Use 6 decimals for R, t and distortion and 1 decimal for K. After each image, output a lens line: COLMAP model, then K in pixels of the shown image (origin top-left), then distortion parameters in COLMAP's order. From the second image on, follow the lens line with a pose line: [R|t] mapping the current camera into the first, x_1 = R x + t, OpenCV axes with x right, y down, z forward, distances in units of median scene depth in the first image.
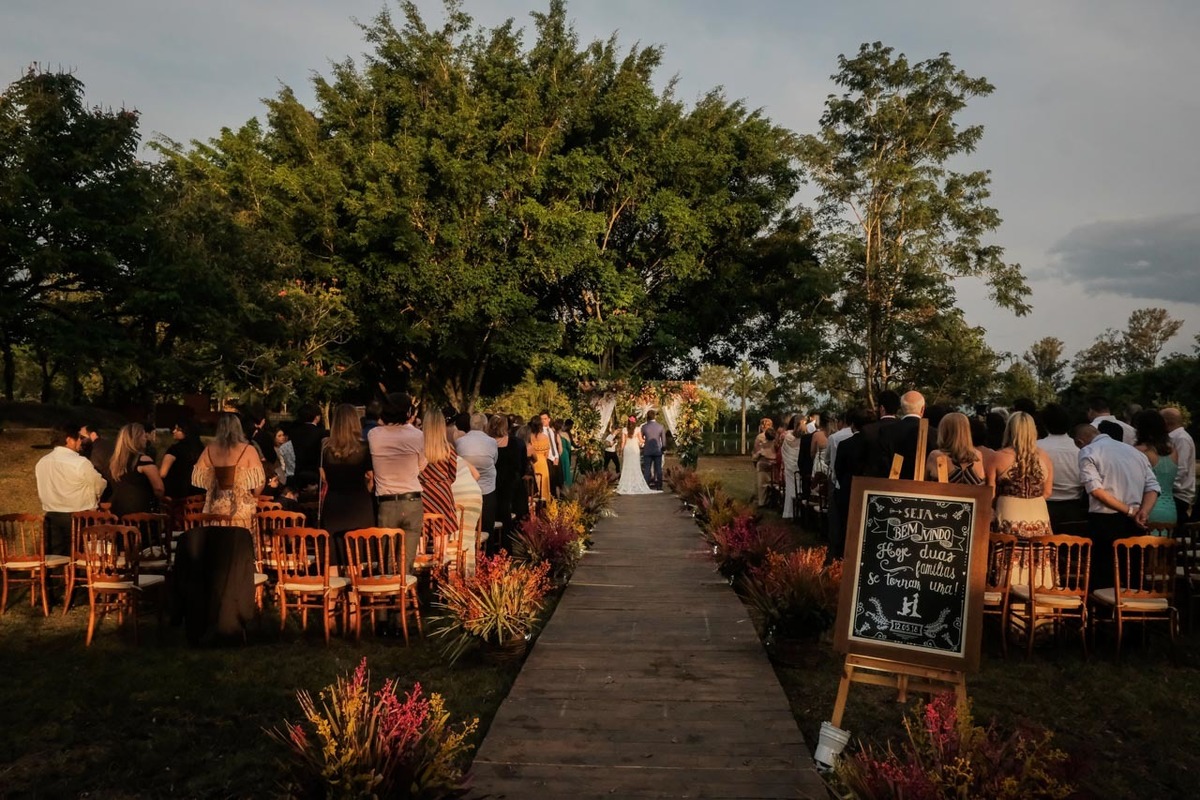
lens RADIAL K [[759.0, 0, 635.1], [0, 759.0, 380.3], [0, 0, 1]] dist [-0.004516, 0.001099]
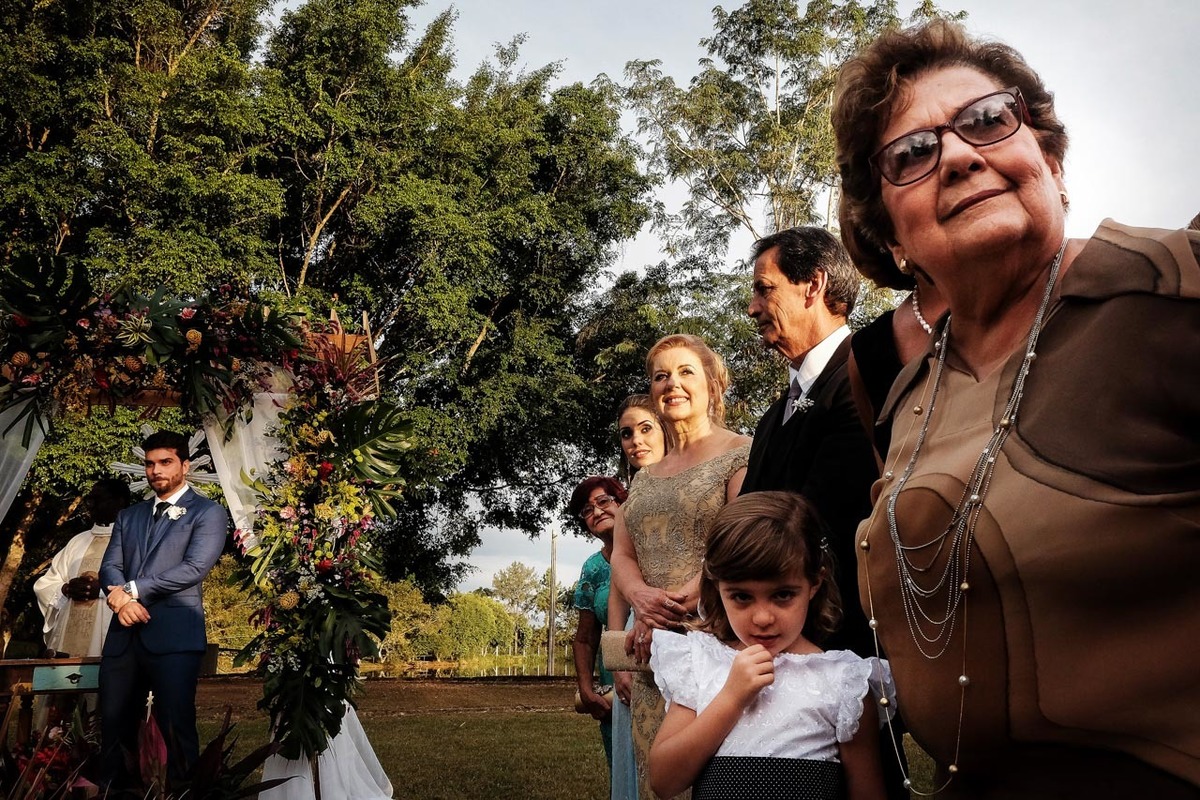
lens RADIAL K [[887.1, 0, 600.3], [0, 887.1, 429.0], [0, 0, 1]] dist [0.039236, 0.000104]
pose [[0.980104, 0.039211, 0.194574, 0.053594], [-0.003233, 0.983317, -0.181871, 0.044014], [-0.198460, 0.177624, 0.963879, 0.402914]]
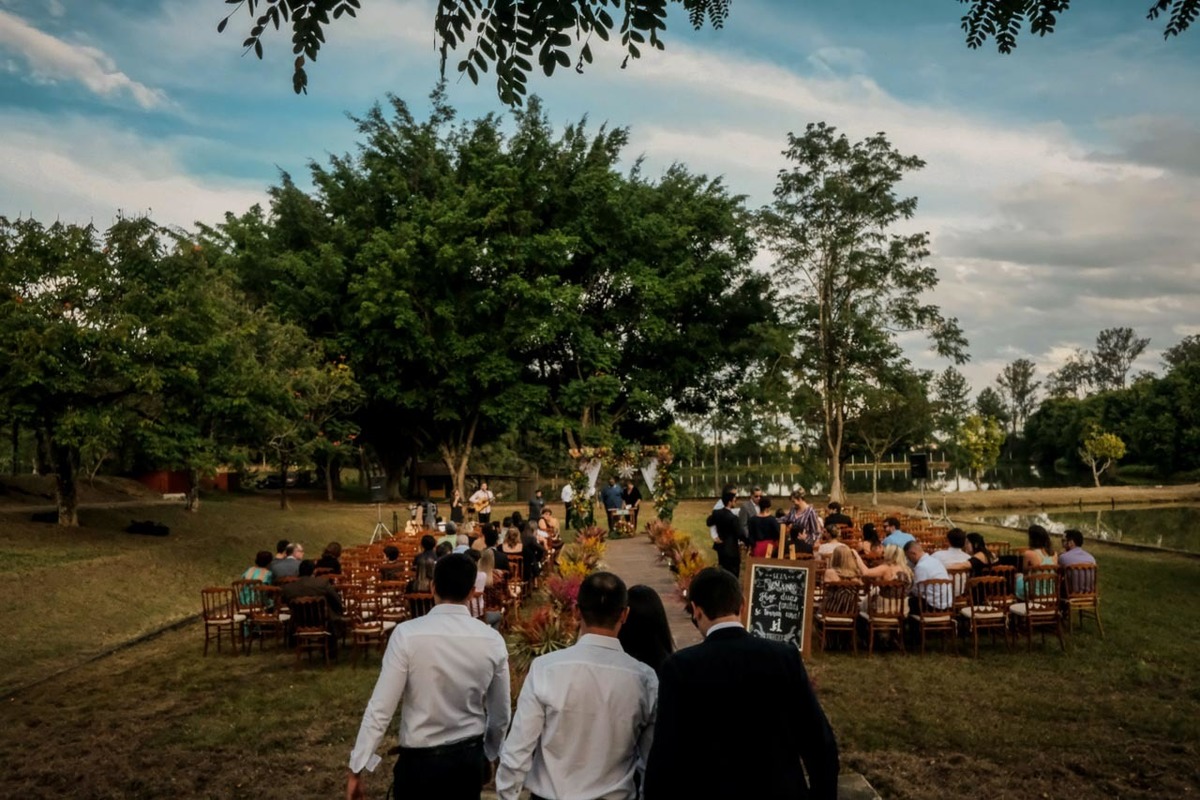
lens RADIAL K [[758.2, 0, 620.2], [0, 758.2, 388.1], [0, 0, 1]] dist [-0.007871, -0.003608]
pose [[0.999304, -0.035230, 0.012303, -0.003443], [0.035674, 0.998642, -0.037959, -0.025015], [-0.010949, 0.038372, 0.999204, -0.095868]]
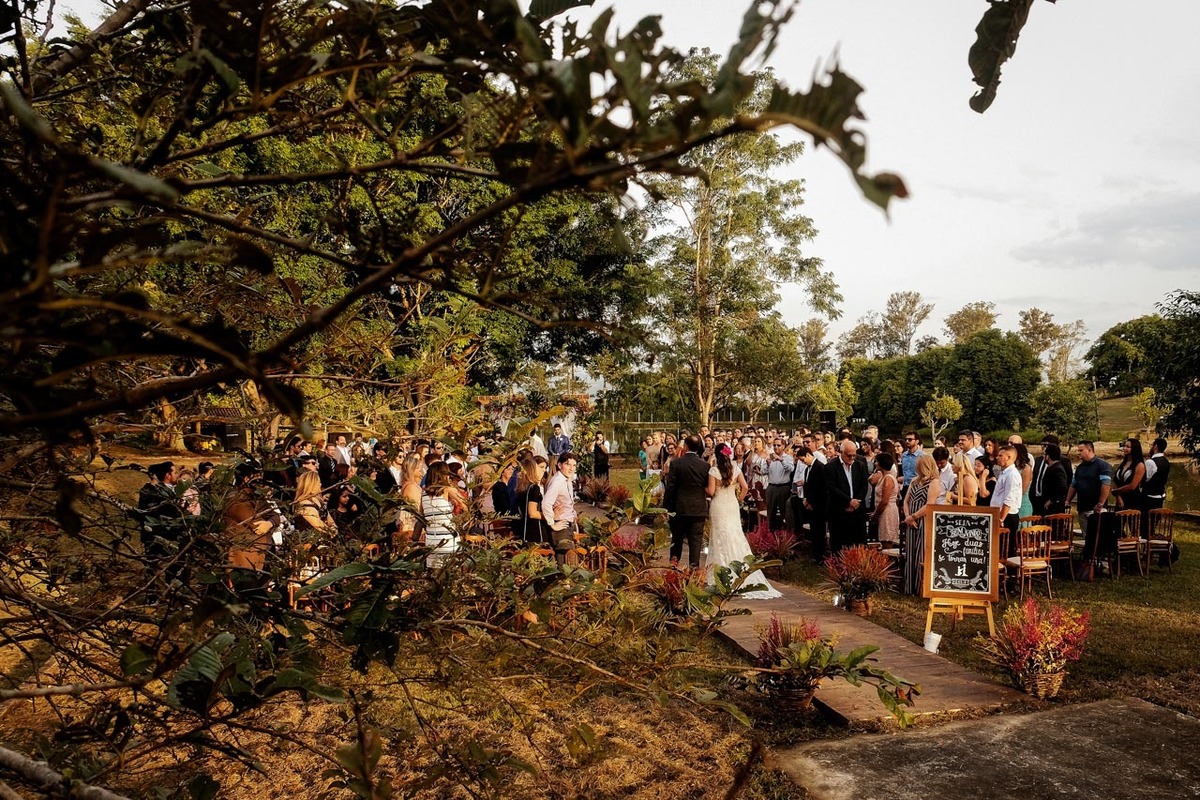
lens RADIAL K [[847.1, 0, 600.0], [0, 847.1, 400.0], [0, 0, 1]] dist [-0.007238, -0.002607]
pose [[0.968586, -0.012384, 0.248371, -0.108991], [0.001607, 0.999050, 0.043546, -0.023854], [-0.248674, -0.041779, 0.967686, -0.085998]]
